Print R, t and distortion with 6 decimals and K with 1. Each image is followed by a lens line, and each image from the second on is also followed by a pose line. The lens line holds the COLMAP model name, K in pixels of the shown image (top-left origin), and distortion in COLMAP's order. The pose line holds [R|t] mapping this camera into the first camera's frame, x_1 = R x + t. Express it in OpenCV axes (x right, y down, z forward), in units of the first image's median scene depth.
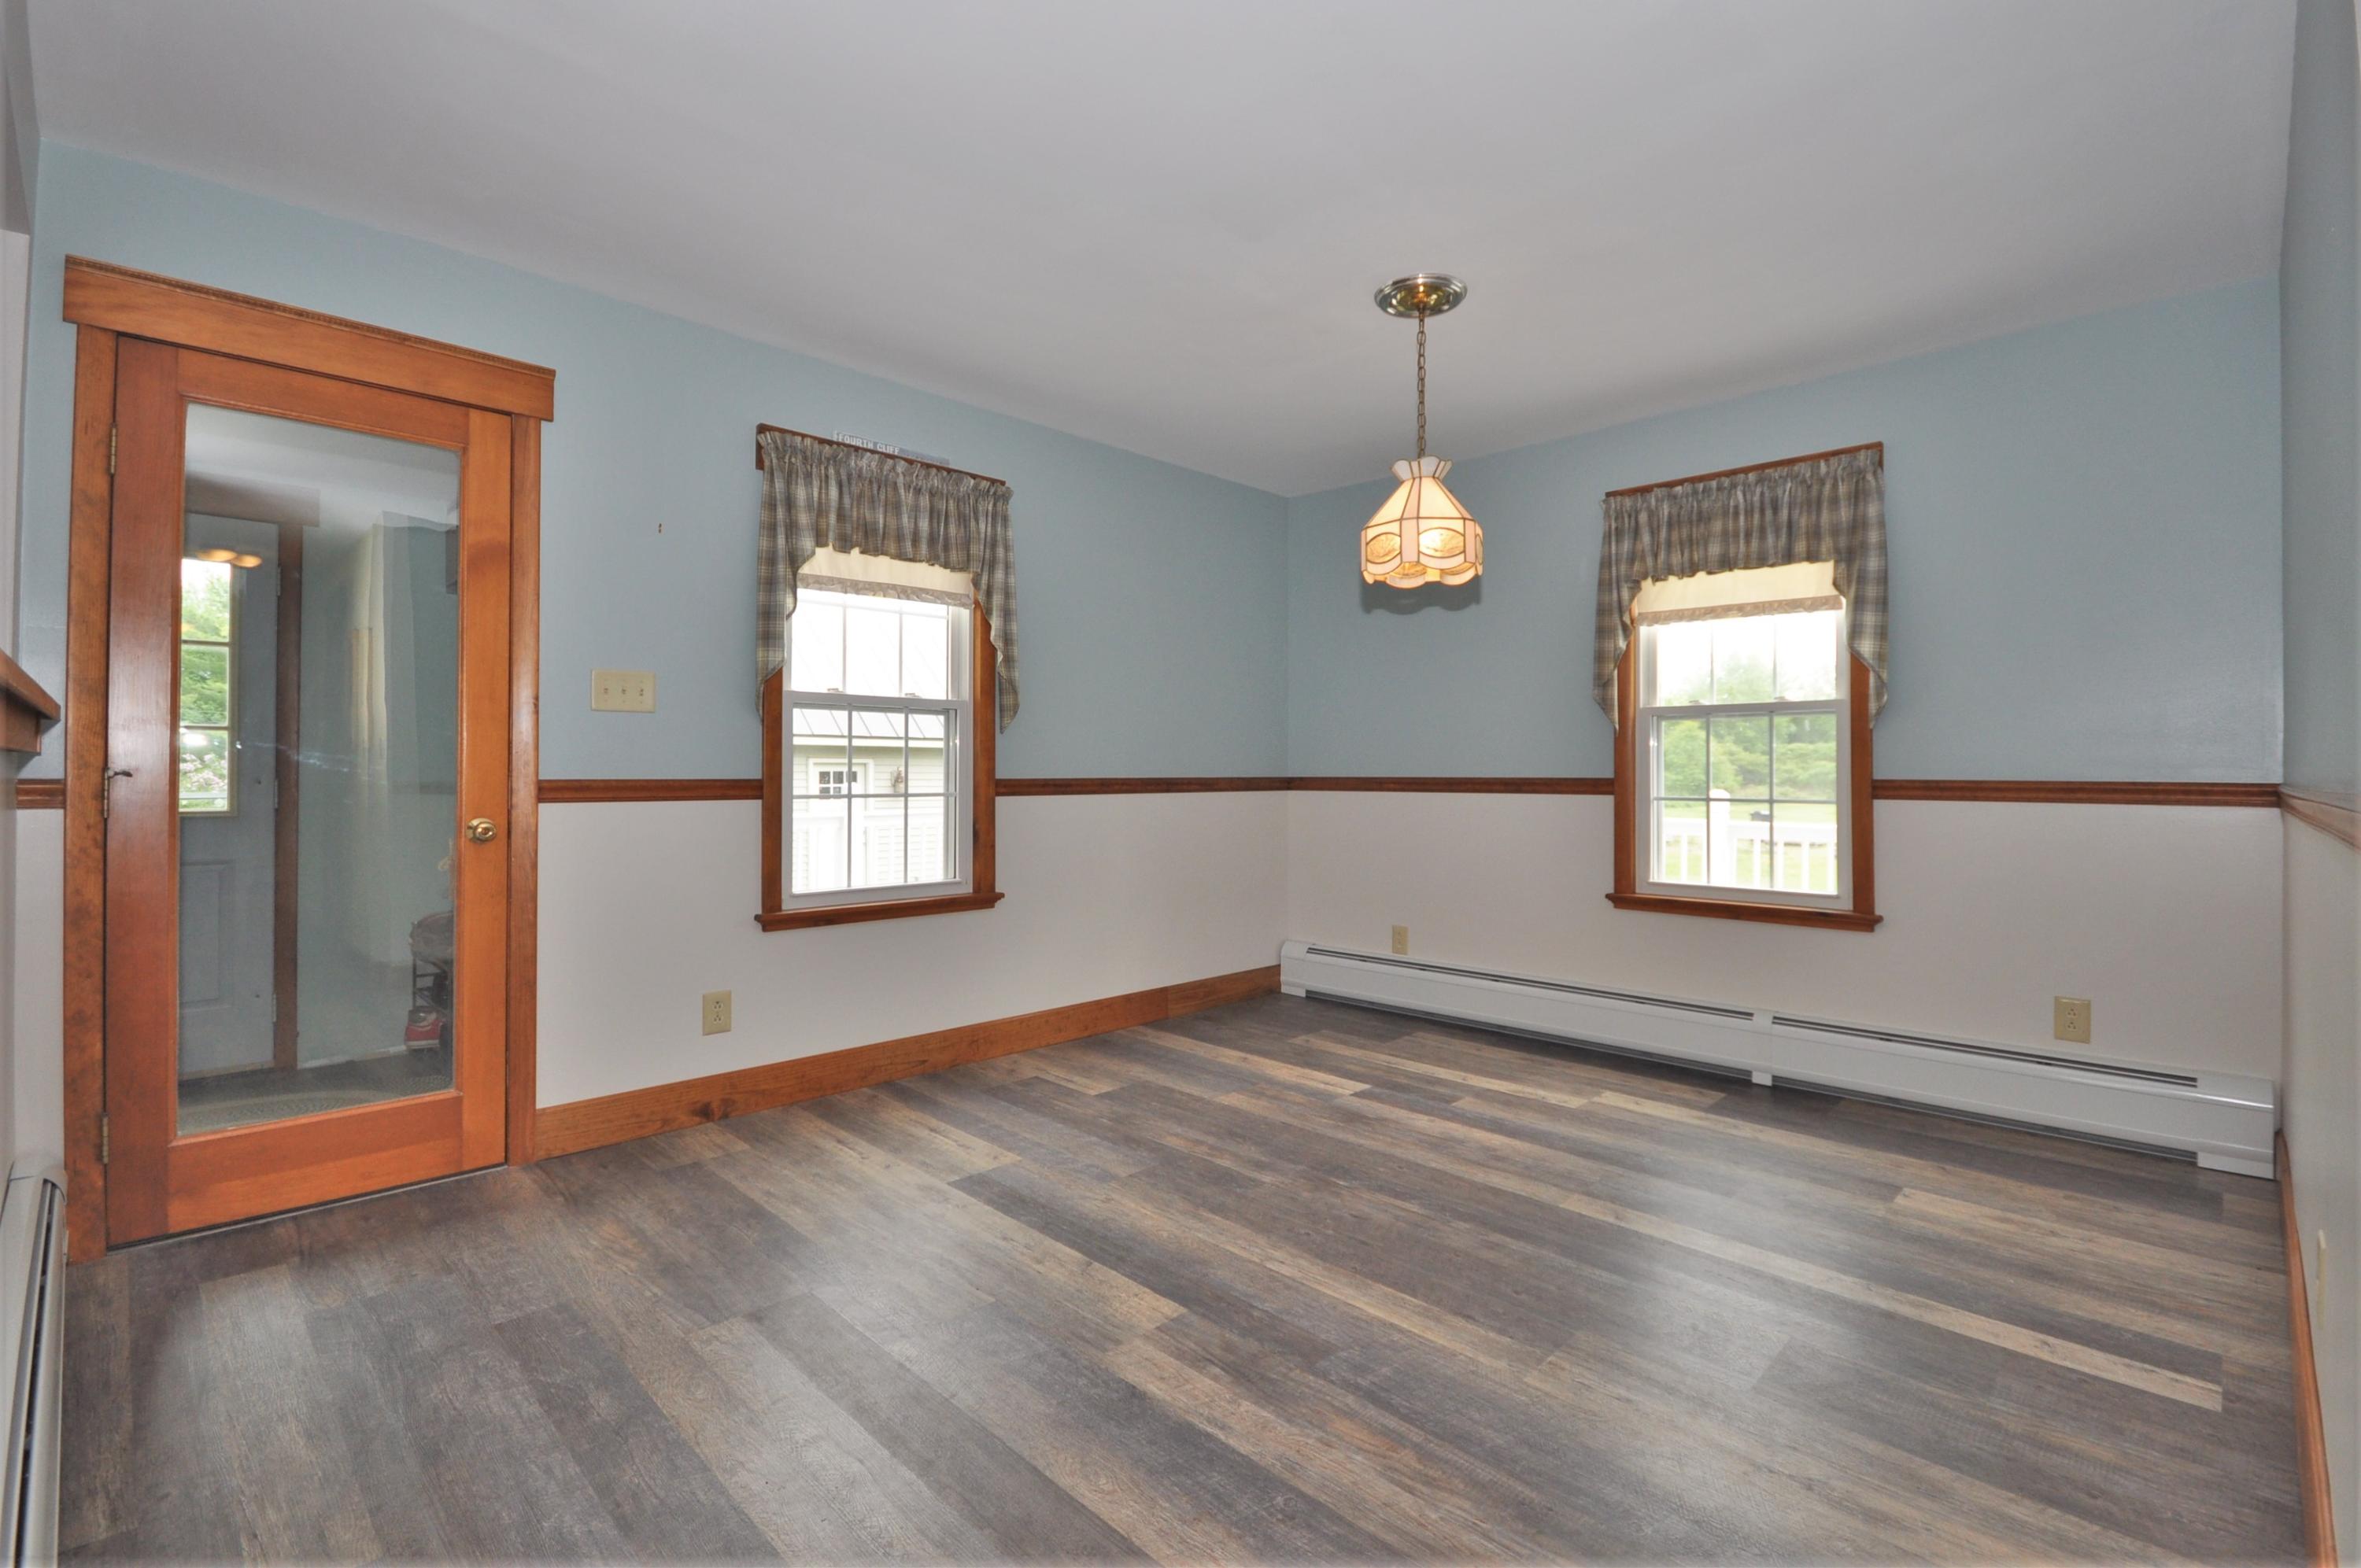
lens RADIAL K [[1066.5, 0, 1188.7], [0, 1066.5, 774.4], [0, 0, 1]] dist [-0.002262, -0.000635]
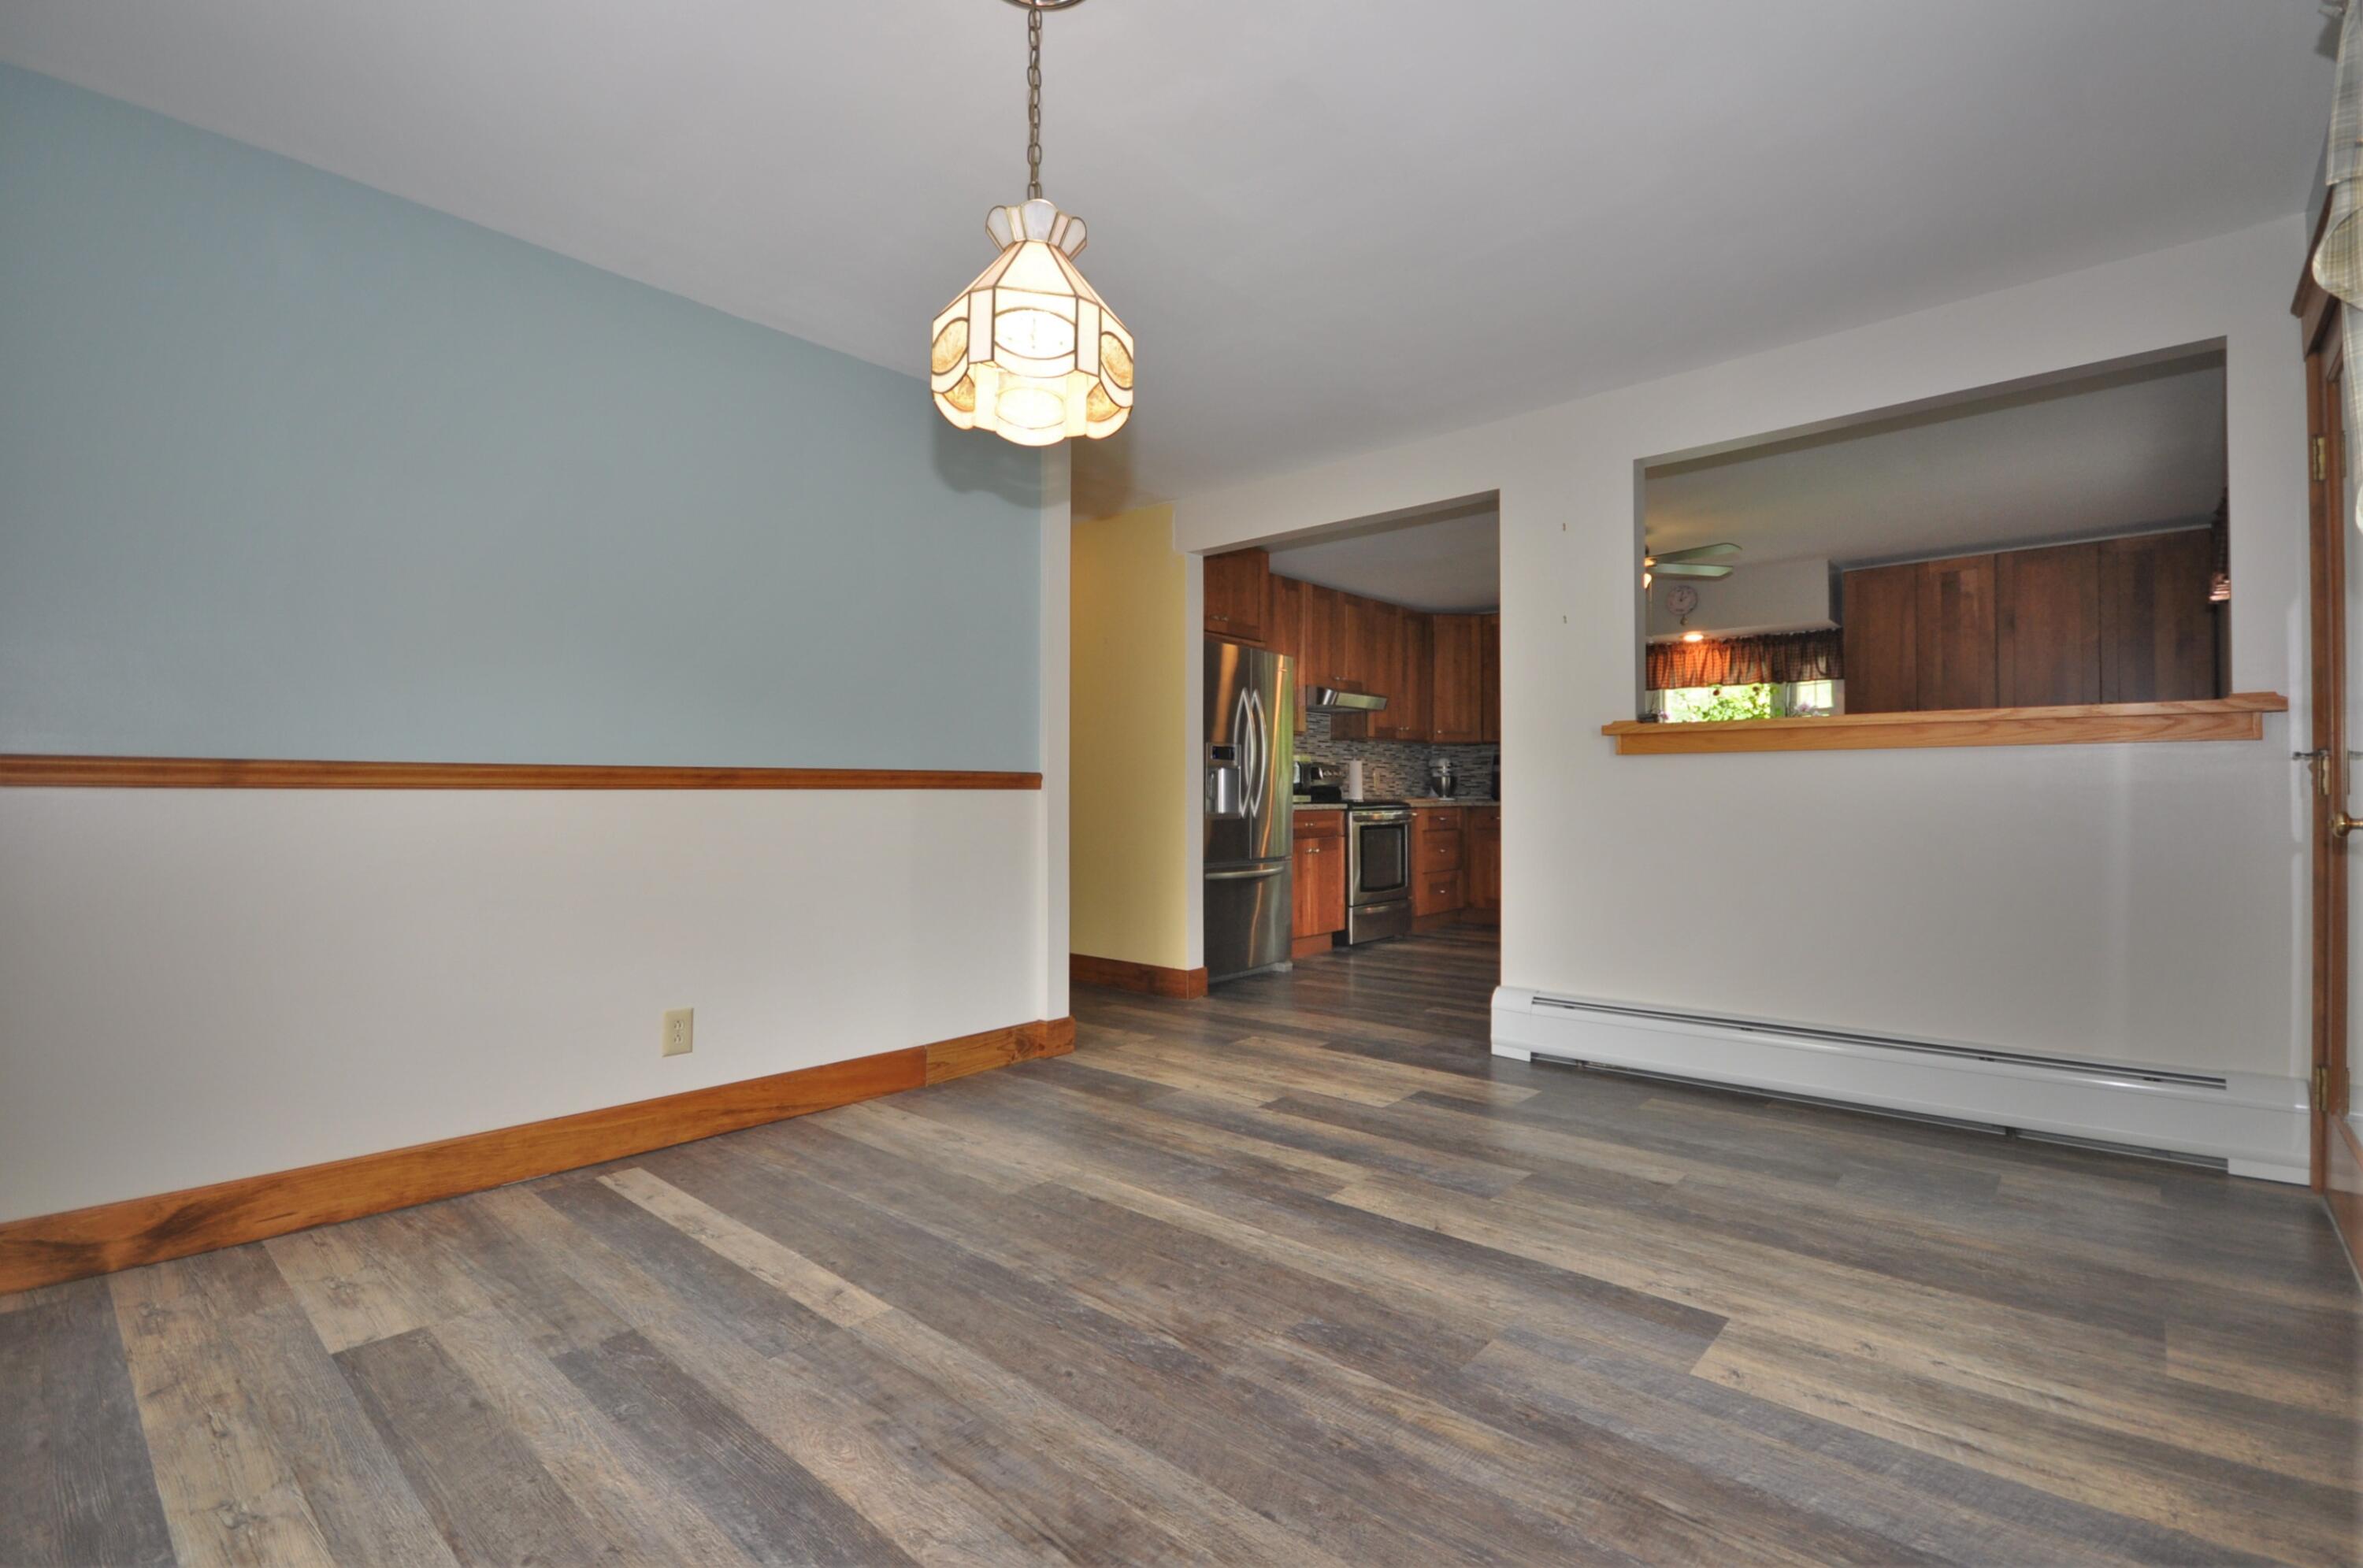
lens RADIAL K [[1067.5, 0, 1189.7], [0, 1067.5, 774.4], [0, 0, 1]] dist [-0.002262, -0.000635]
pose [[-0.998038, -0.003112, -0.062533, 0.190805], [-0.002115, 0.999870, -0.016000, 0.036989], [0.062574, -0.015837, -0.997915, 1.837703]]
